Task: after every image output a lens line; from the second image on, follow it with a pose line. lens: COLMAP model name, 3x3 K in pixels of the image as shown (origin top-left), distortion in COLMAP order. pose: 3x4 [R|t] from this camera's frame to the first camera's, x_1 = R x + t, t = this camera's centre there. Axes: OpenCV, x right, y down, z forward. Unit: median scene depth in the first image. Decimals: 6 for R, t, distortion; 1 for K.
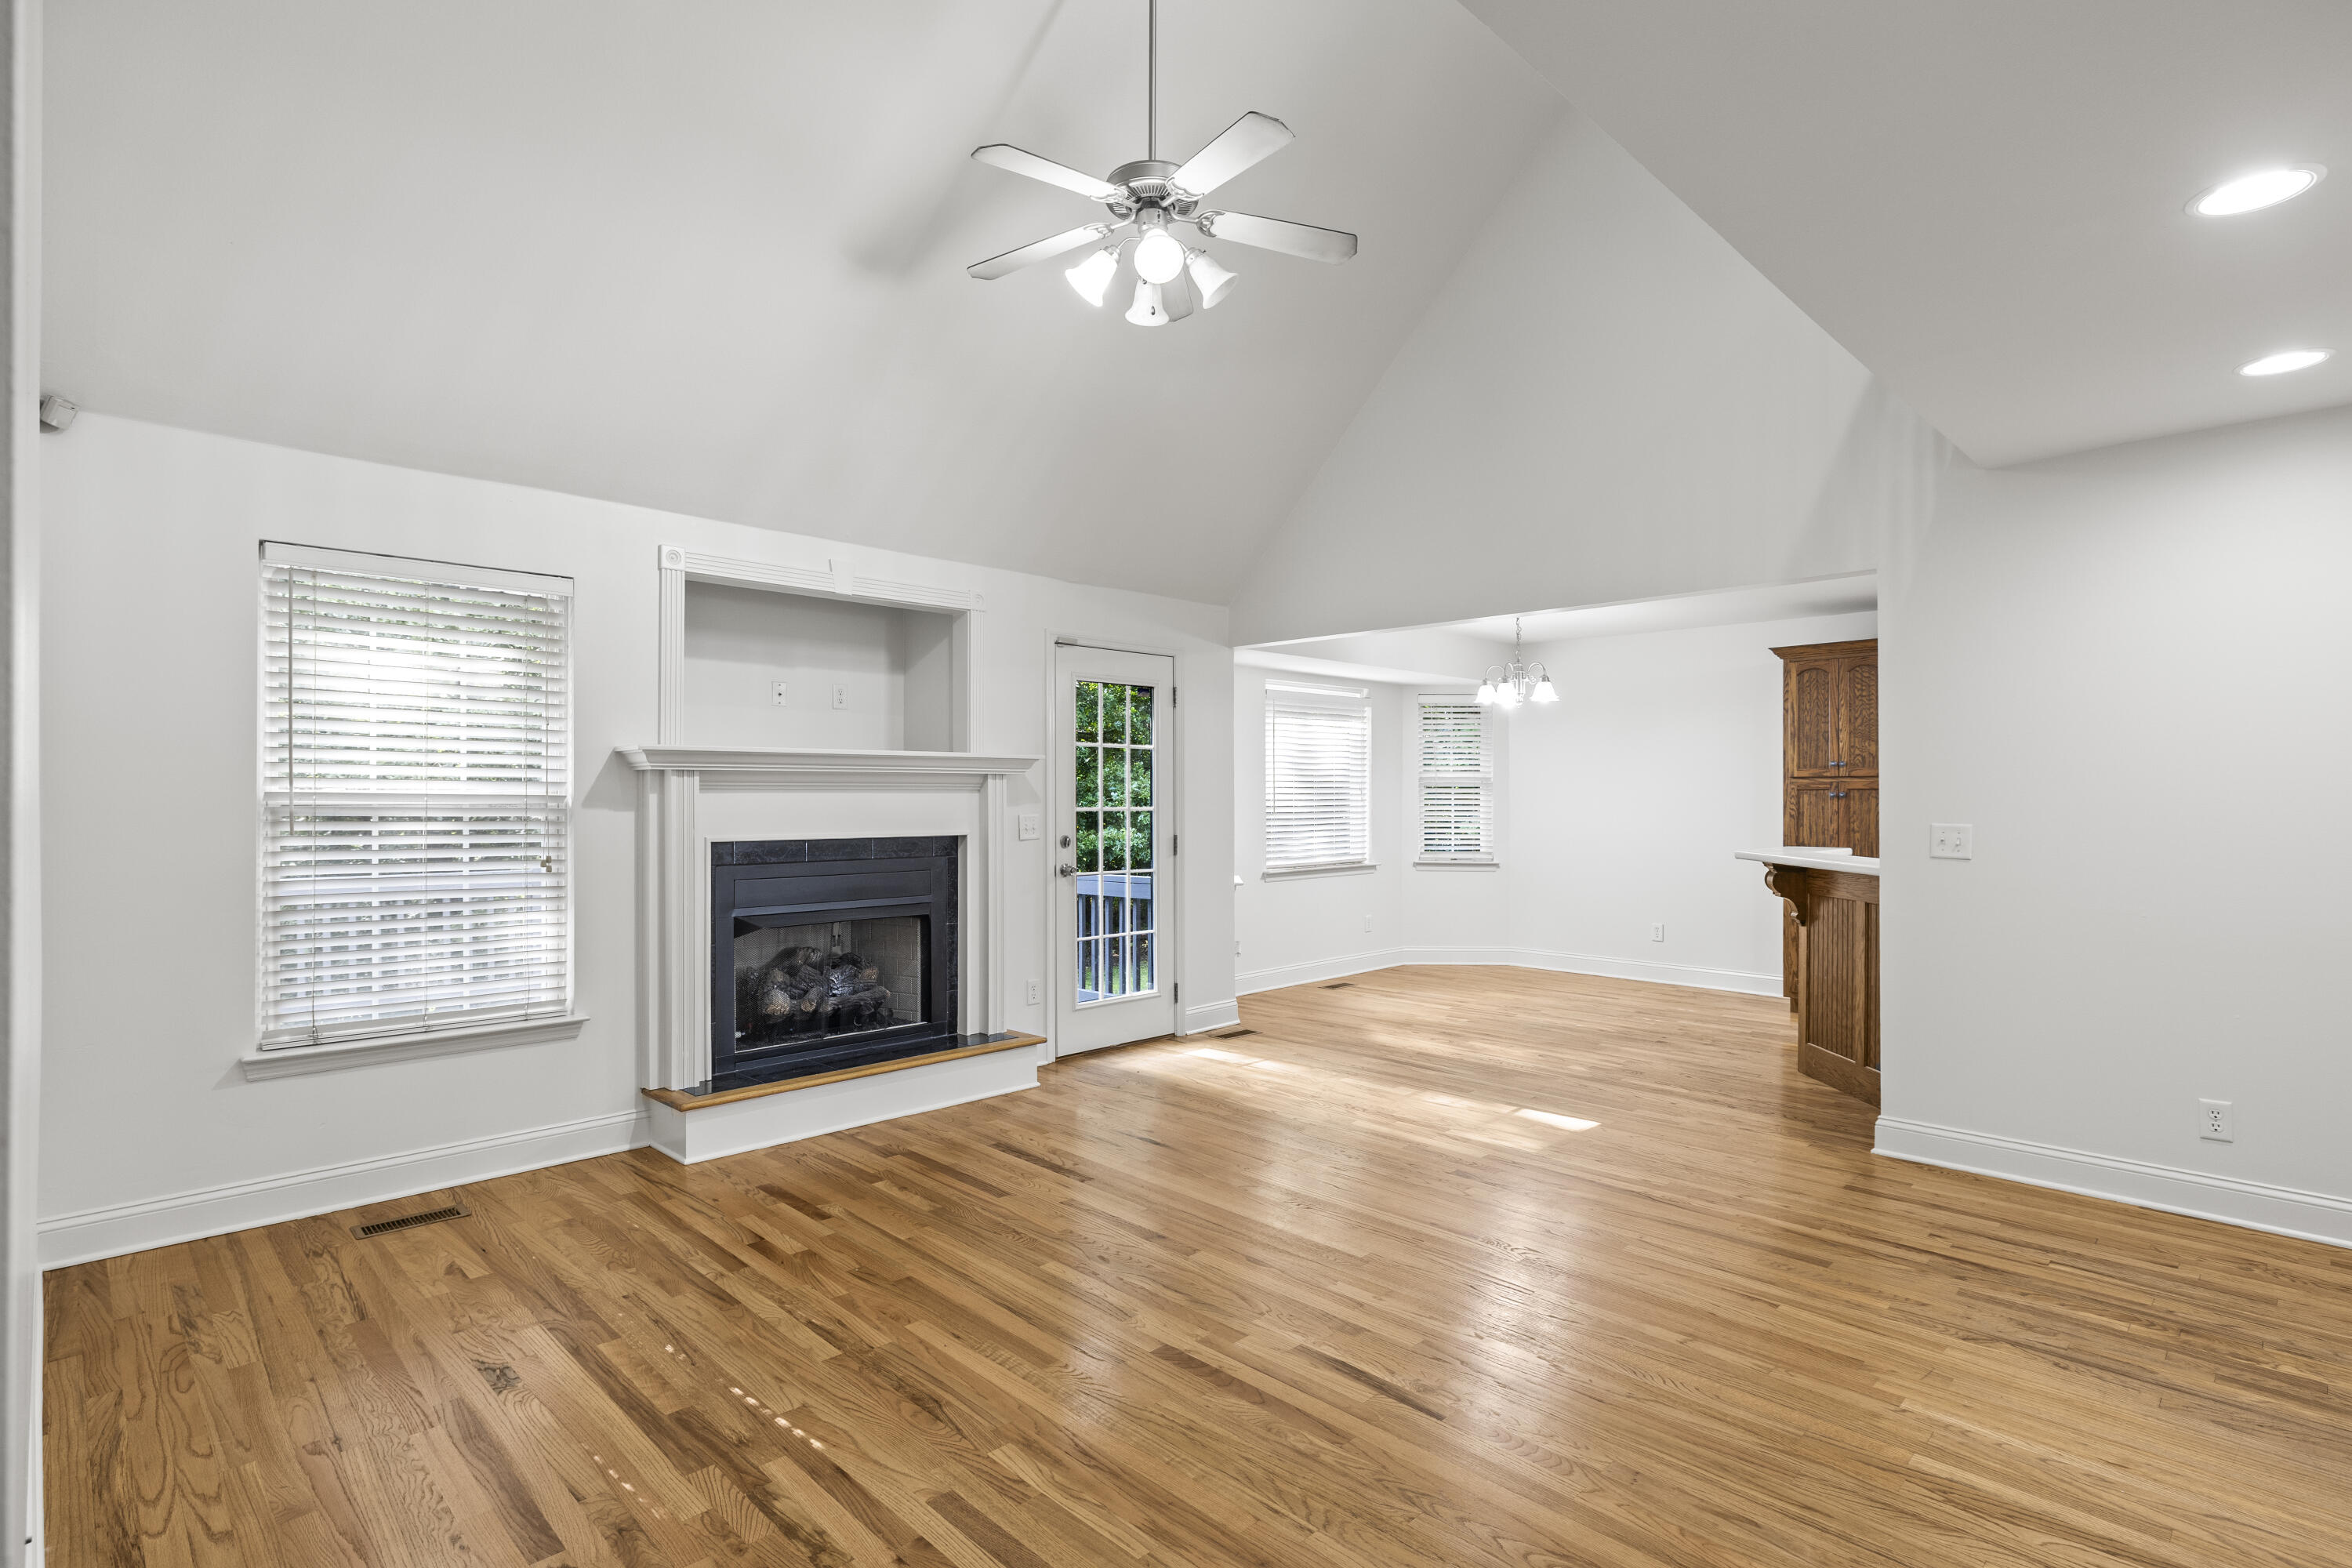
lens RADIAL K [[1143.4, 0, 1183.4], [0, 1143.4, 788.9], [0, 0, 1]] dist [-0.001930, 0.000287]
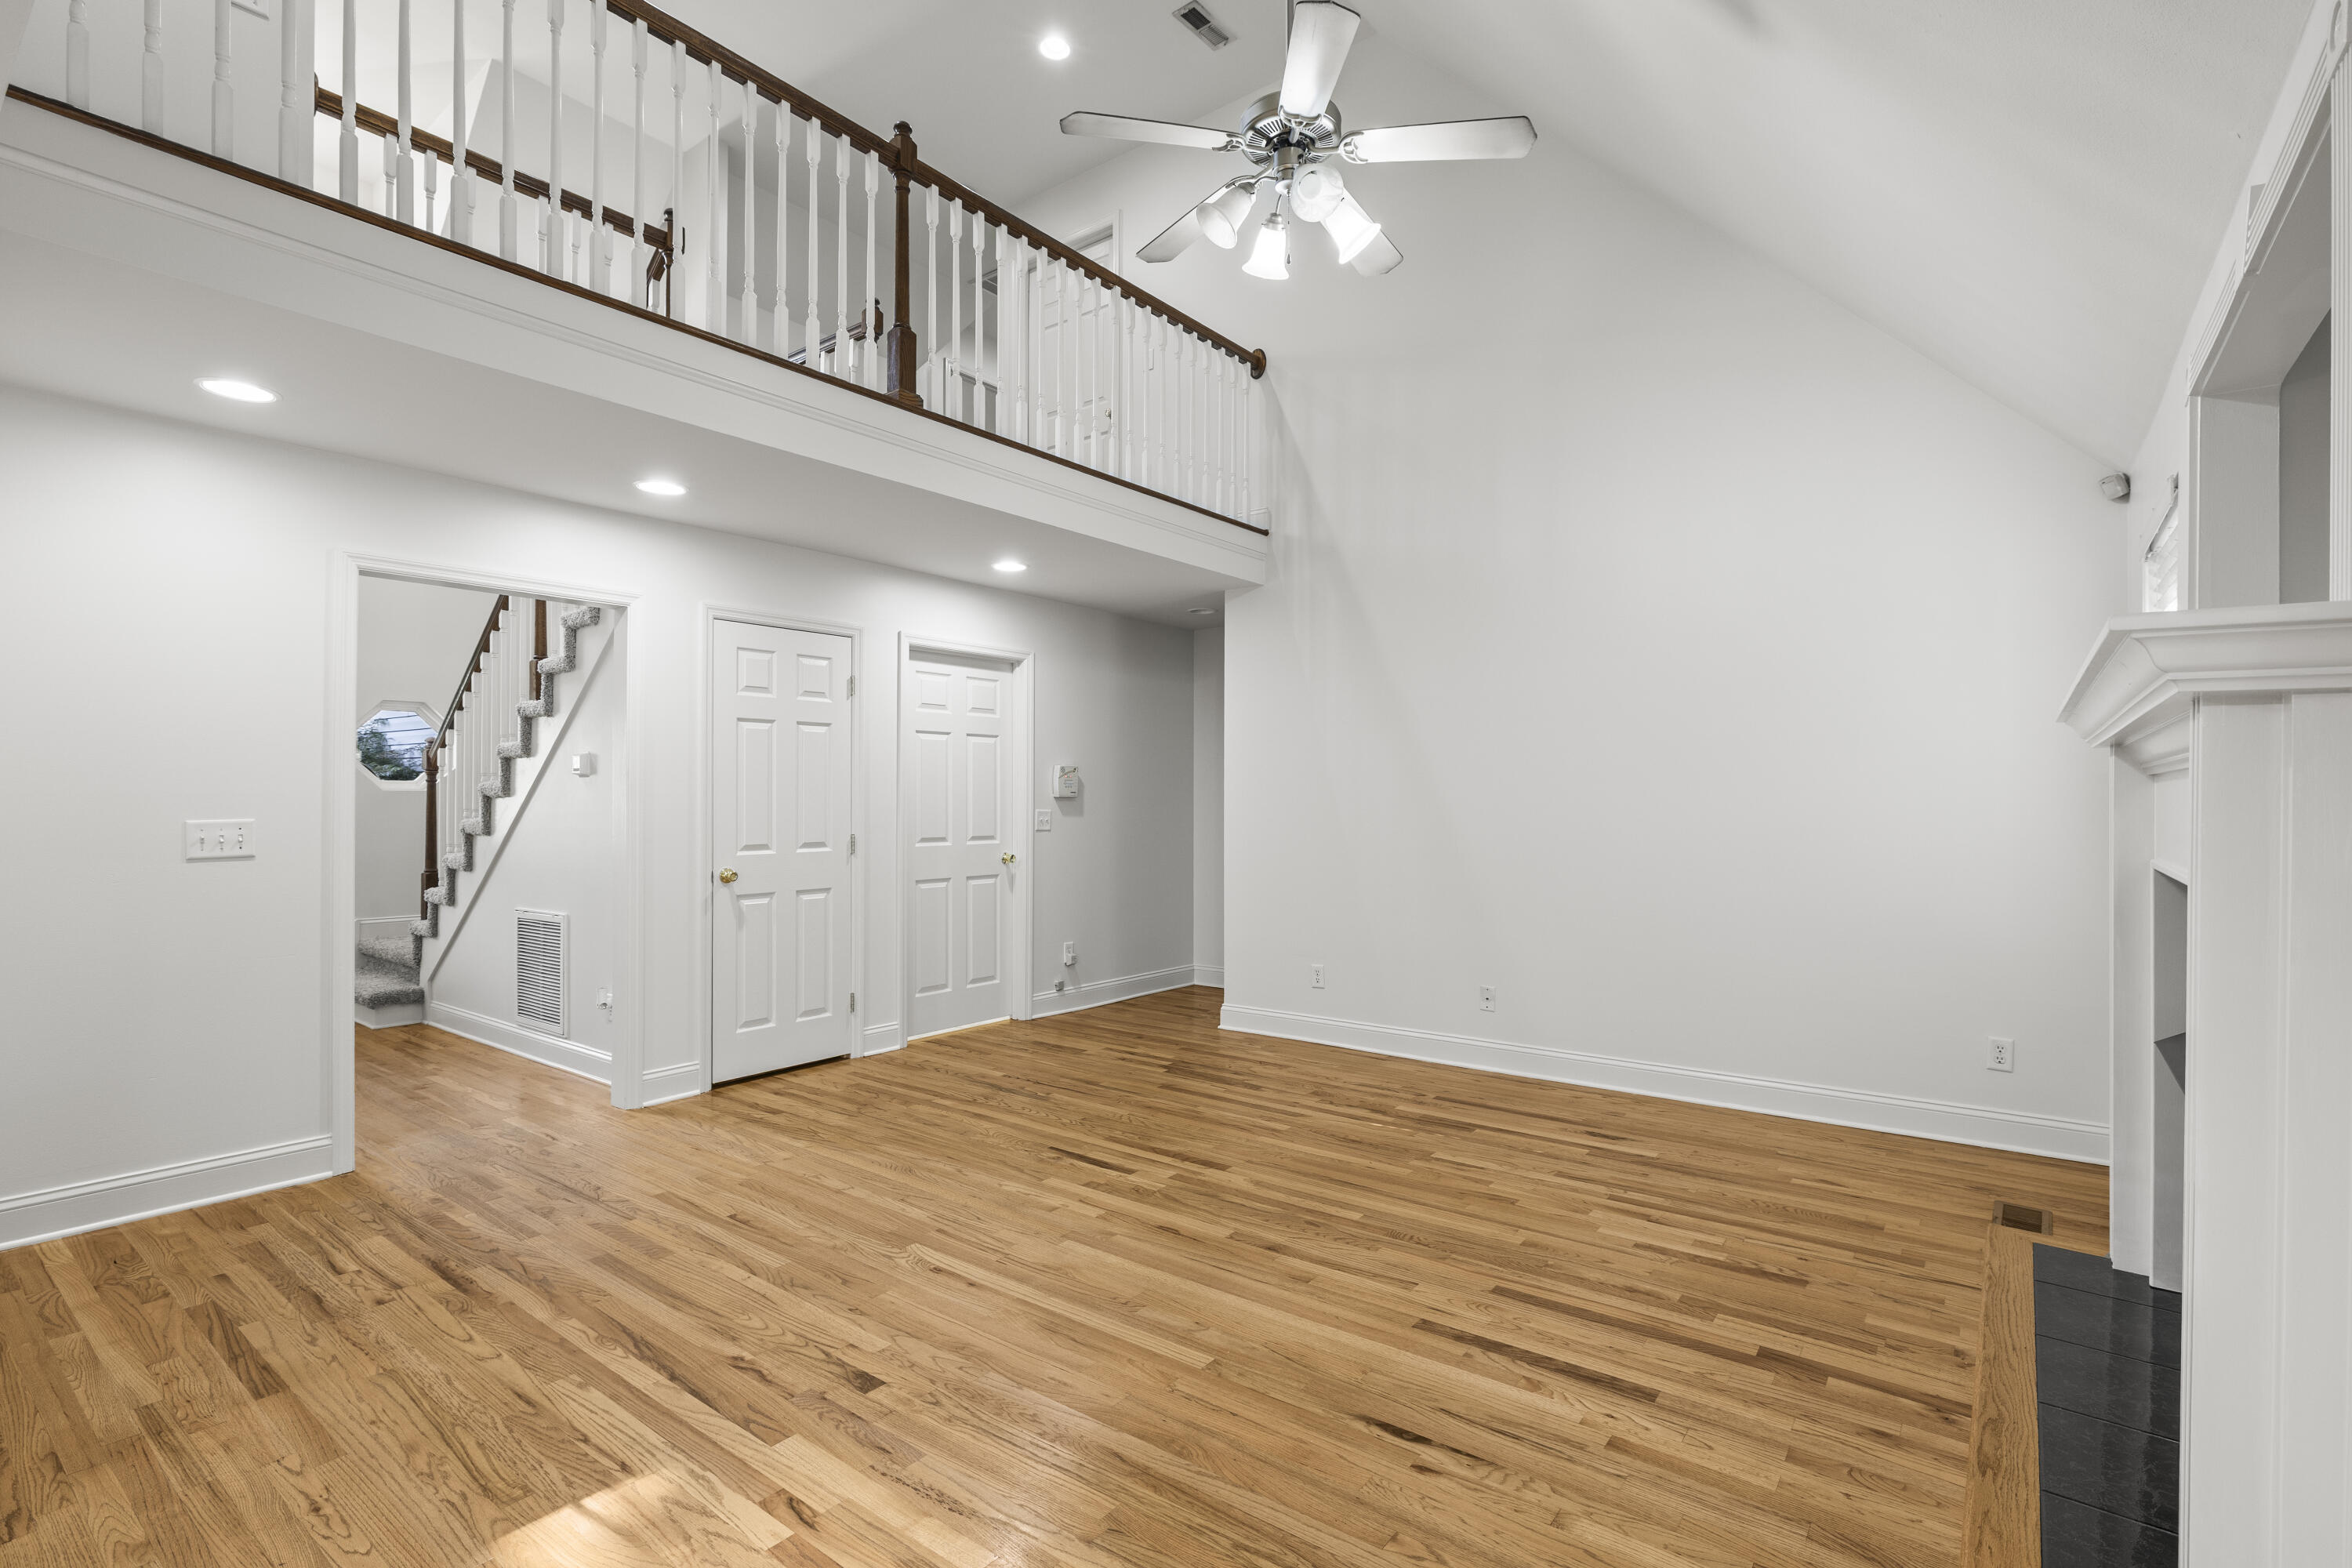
lens RADIAL K [[1093.0, 0, 1171.6], [0, 1093.0, 792.4], [0, 0, 1]] dist [0.001452, 0.000103]
pose [[-0.992162, -0.003148, -0.124917, 0.147502], [-0.002014, 0.999956, -0.009203, 0.015025], [0.124941, -0.008879, -0.992124, 1.559492]]
